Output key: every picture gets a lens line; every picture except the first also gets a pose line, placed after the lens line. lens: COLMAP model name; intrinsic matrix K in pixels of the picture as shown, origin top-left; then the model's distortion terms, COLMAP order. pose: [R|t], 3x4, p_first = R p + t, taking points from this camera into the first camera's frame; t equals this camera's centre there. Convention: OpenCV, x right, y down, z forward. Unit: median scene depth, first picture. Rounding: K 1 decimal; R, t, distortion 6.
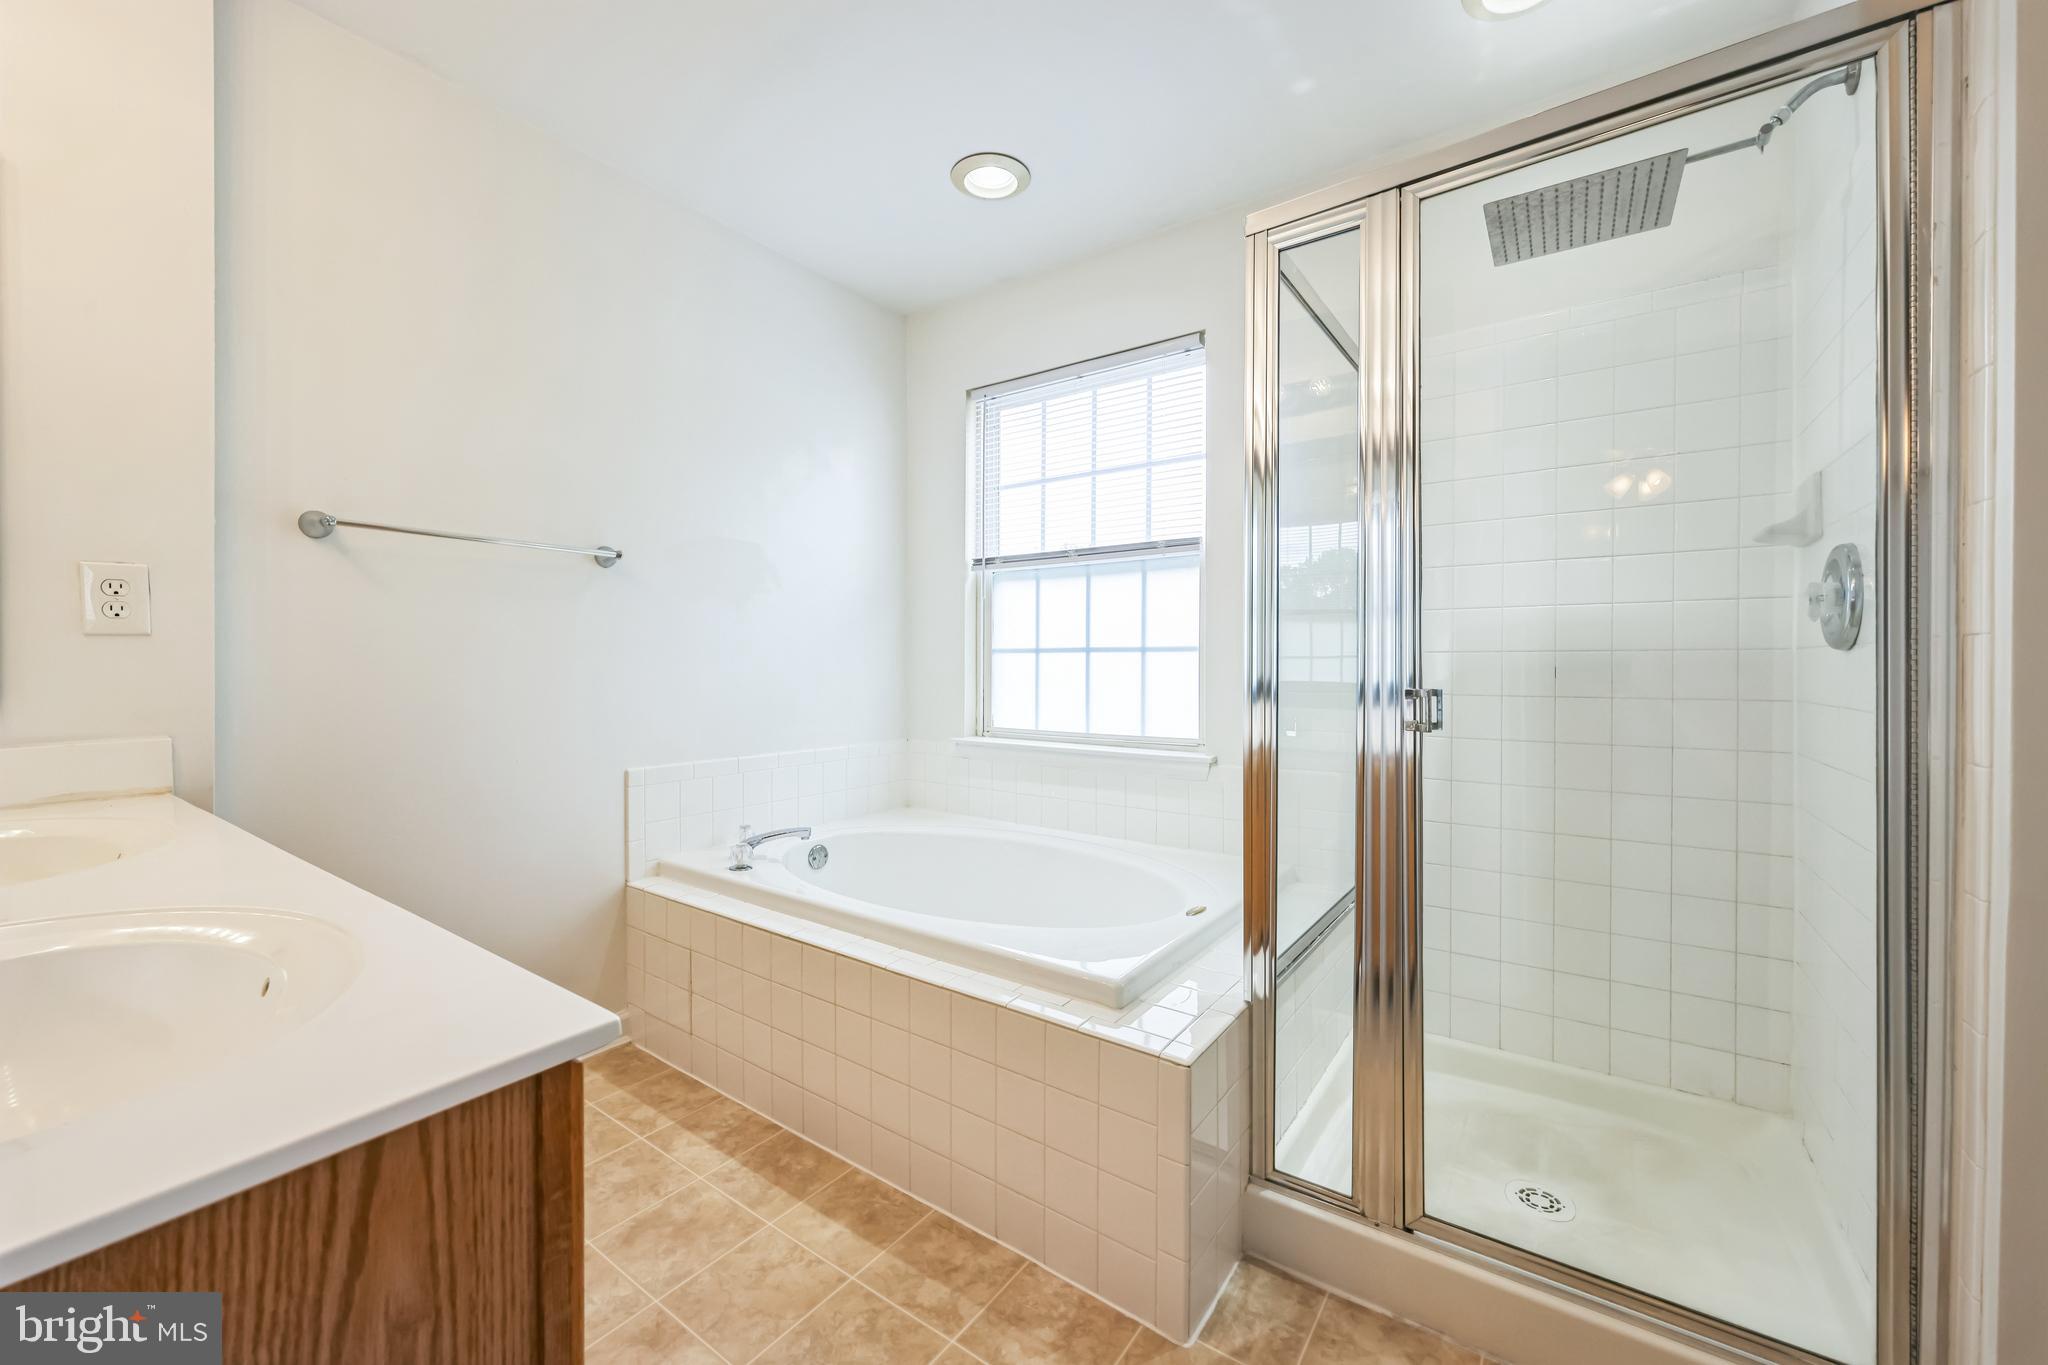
lens RADIAL K [[795.0, 0, 1012.9], [0, 795.0, 669.2], [0, 0, 1]] dist [0.000027, -0.000284]
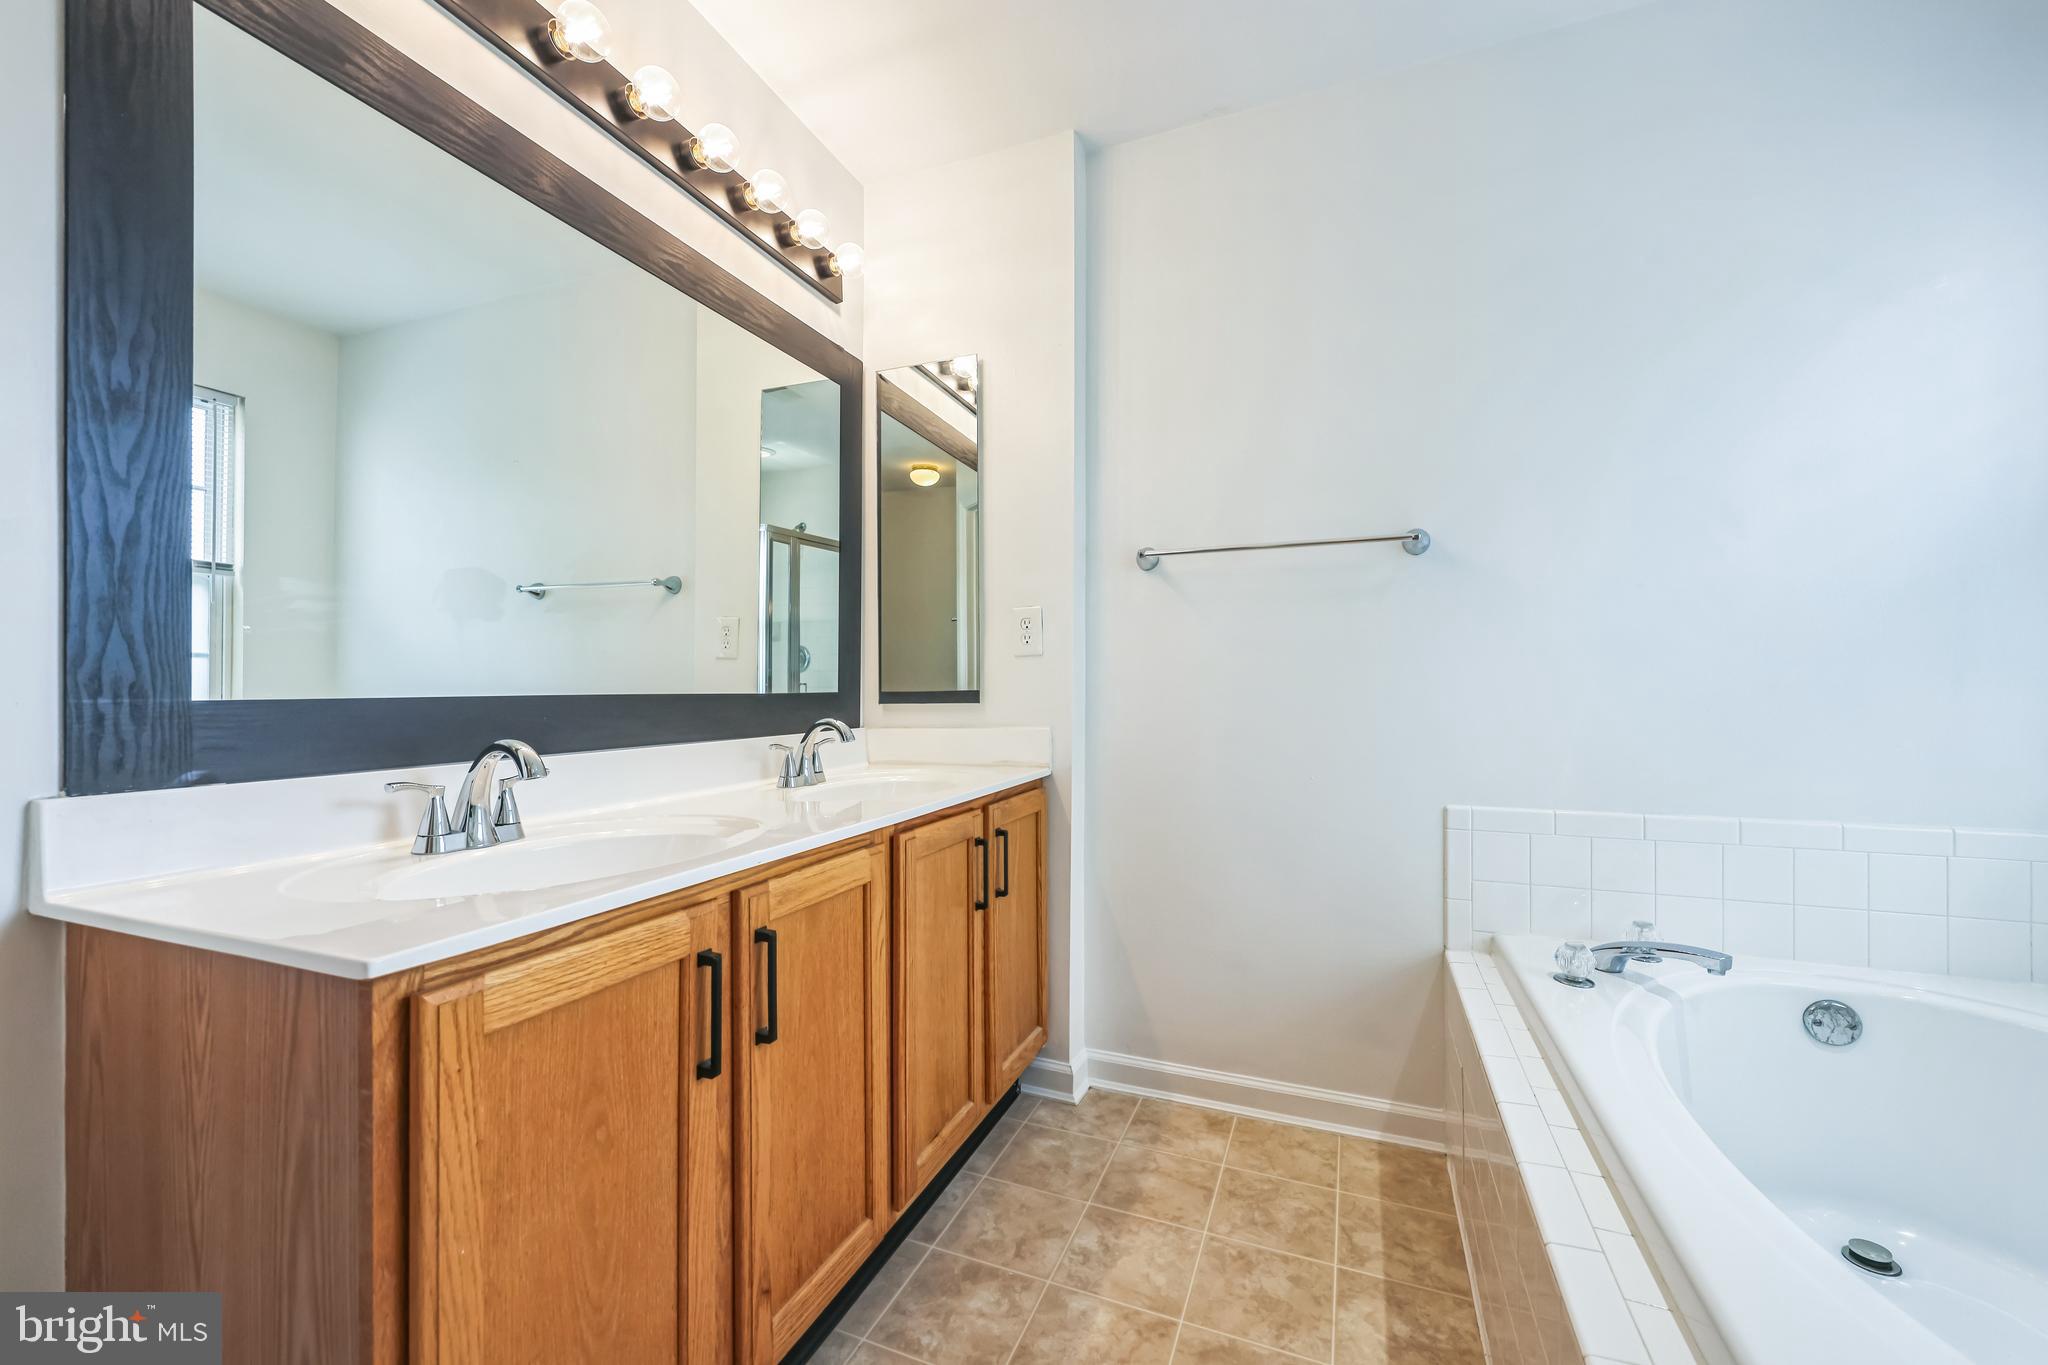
lens RADIAL K [[795.0, 0, 1012.9], [0, 795.0, 669.2], [0, 0, 1]] dist [0.000027, -0.000284]
pose [[0.239272, -0.027648, -0.970559, 0.235405], [-0.005539, 0.999539, -0.029839, 0.017228], [0.970937, 0.012516, 0.239009, 0.468372]]
